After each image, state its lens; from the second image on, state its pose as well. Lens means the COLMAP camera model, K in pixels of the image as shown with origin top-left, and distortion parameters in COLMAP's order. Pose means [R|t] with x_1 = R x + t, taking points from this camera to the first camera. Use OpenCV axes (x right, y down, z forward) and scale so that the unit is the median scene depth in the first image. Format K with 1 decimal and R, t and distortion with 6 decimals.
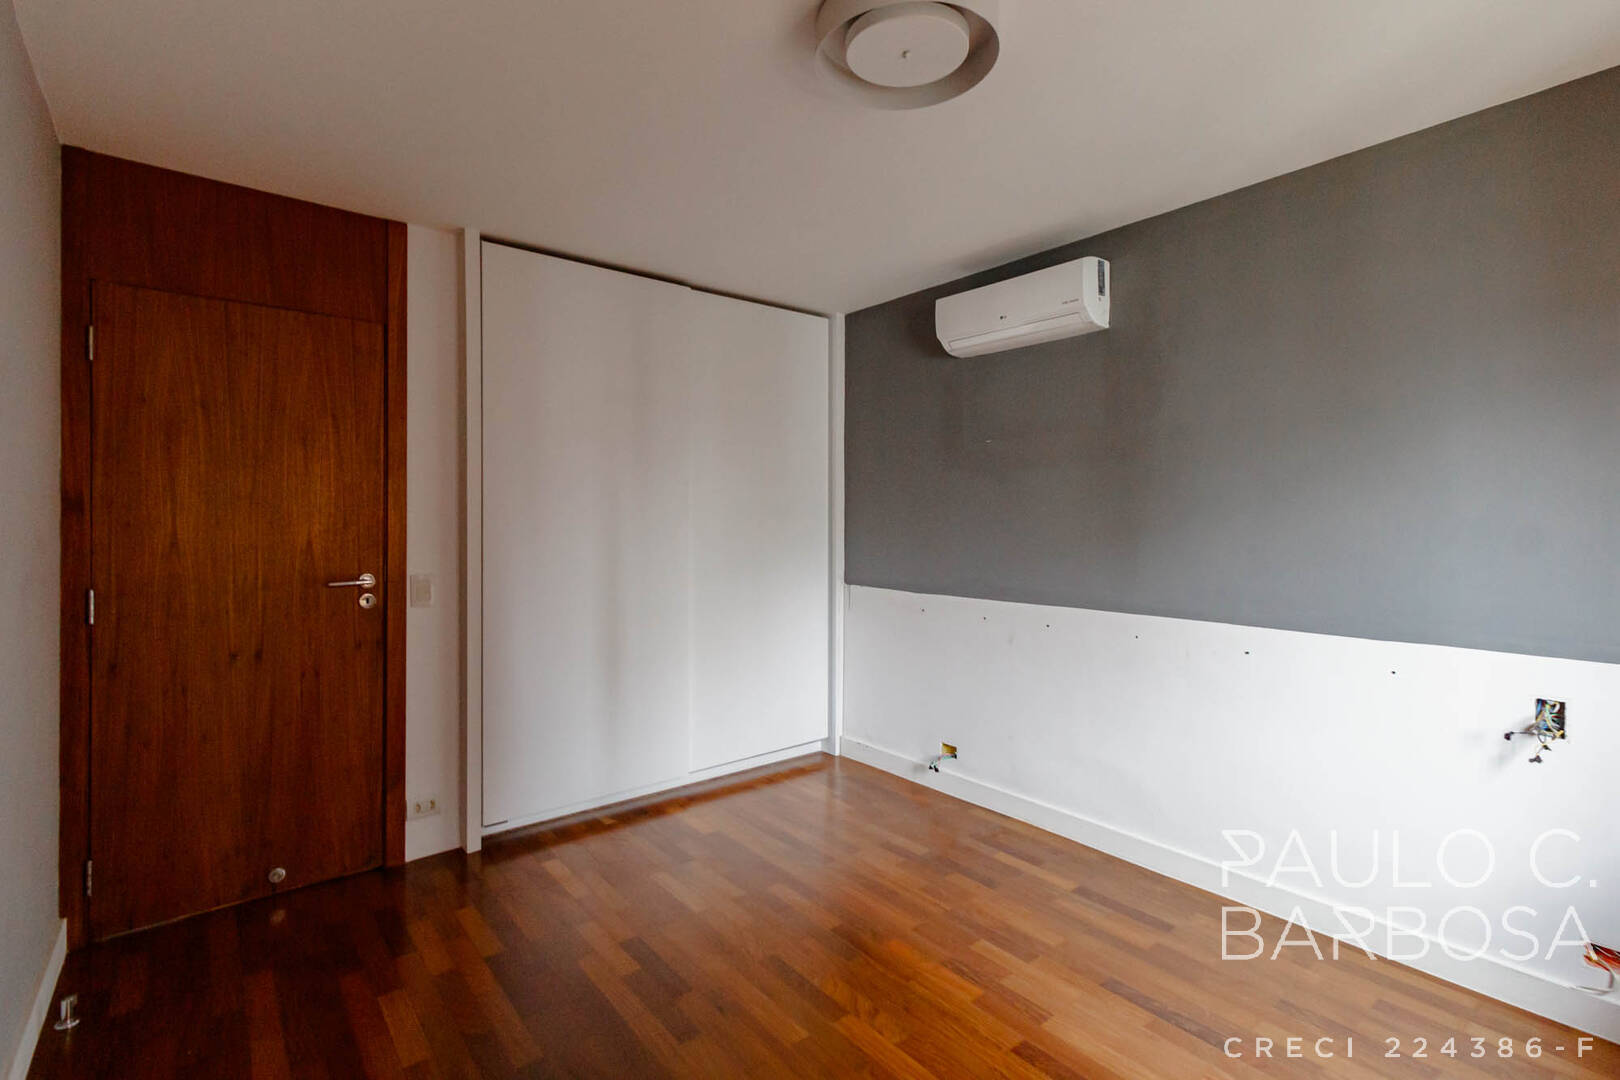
lens RADIAL K [[766.3, 0, 807.7], [0, 766.3, 506.5], [0, 0, 1]] dist [0.002655, 0.001555]
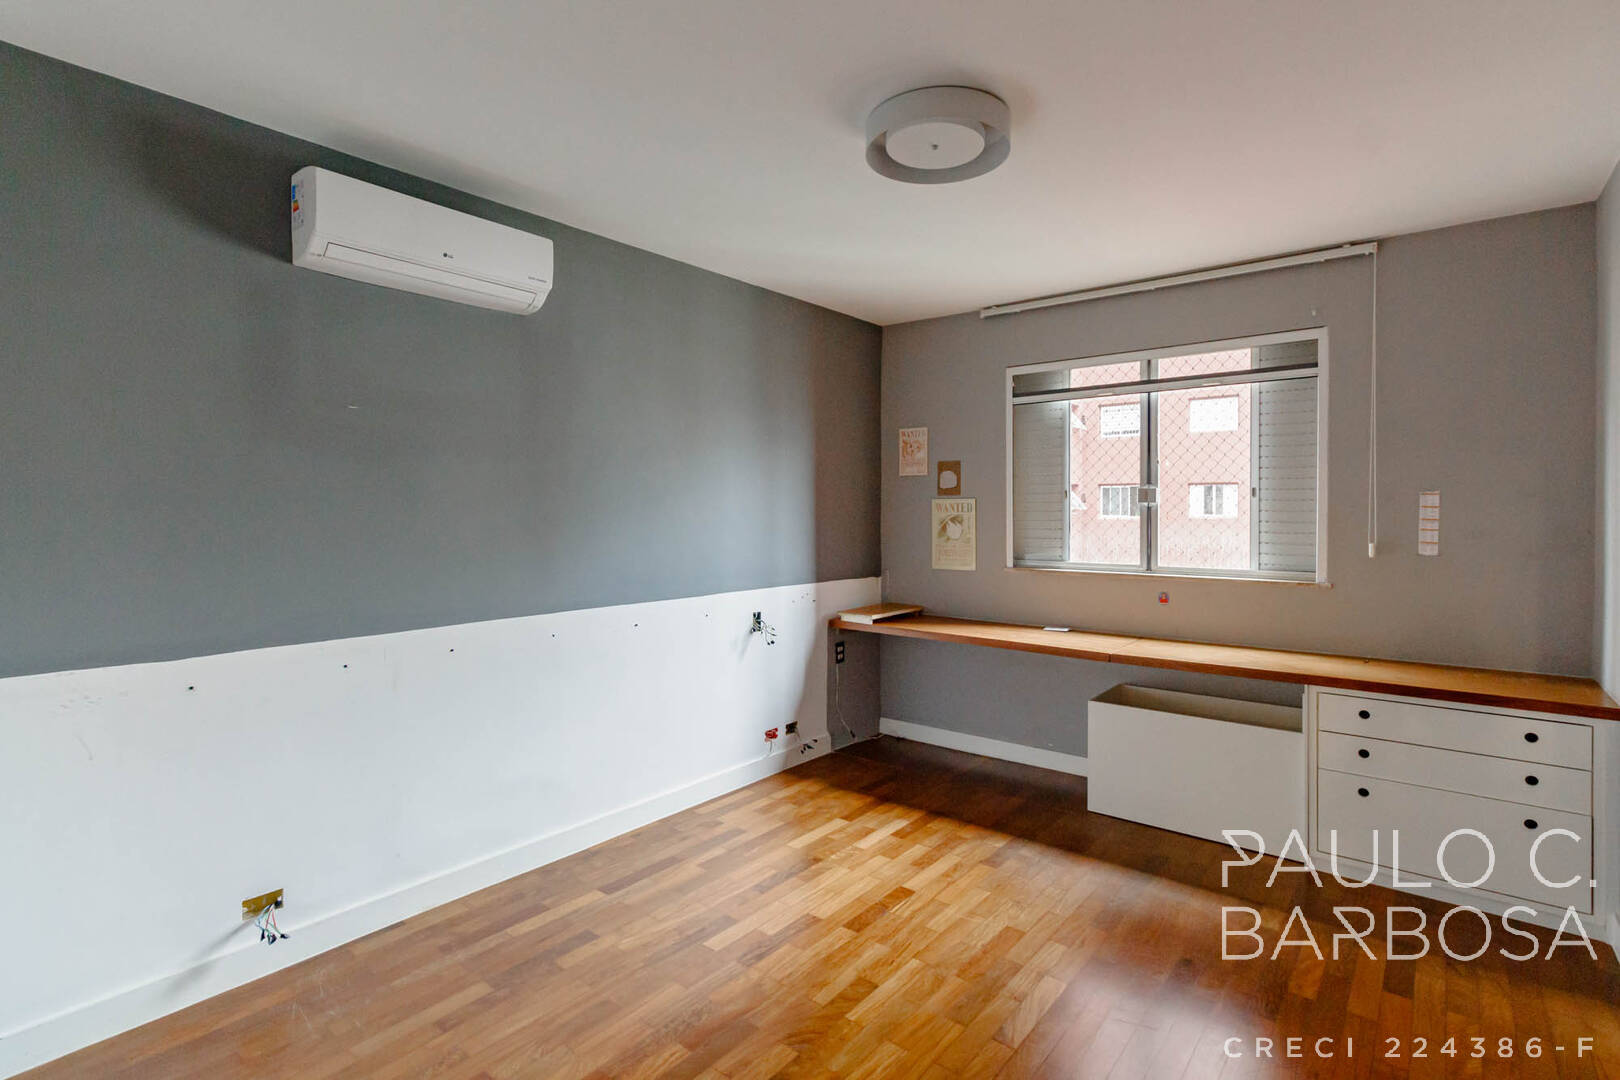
lens RADIAL K [[766.3, 0, 840.5], [0, 766.3, 516.9], [0, 0, 1]] dist [0.002655, 0.001555]
pose [[-0.228922, -0.009238, 0.973401, -0.646823], [-0.012182, 0.999904, 0.006624, 0.002649], [-0.973368, -0.010342, -0.229013, 0.884905]]
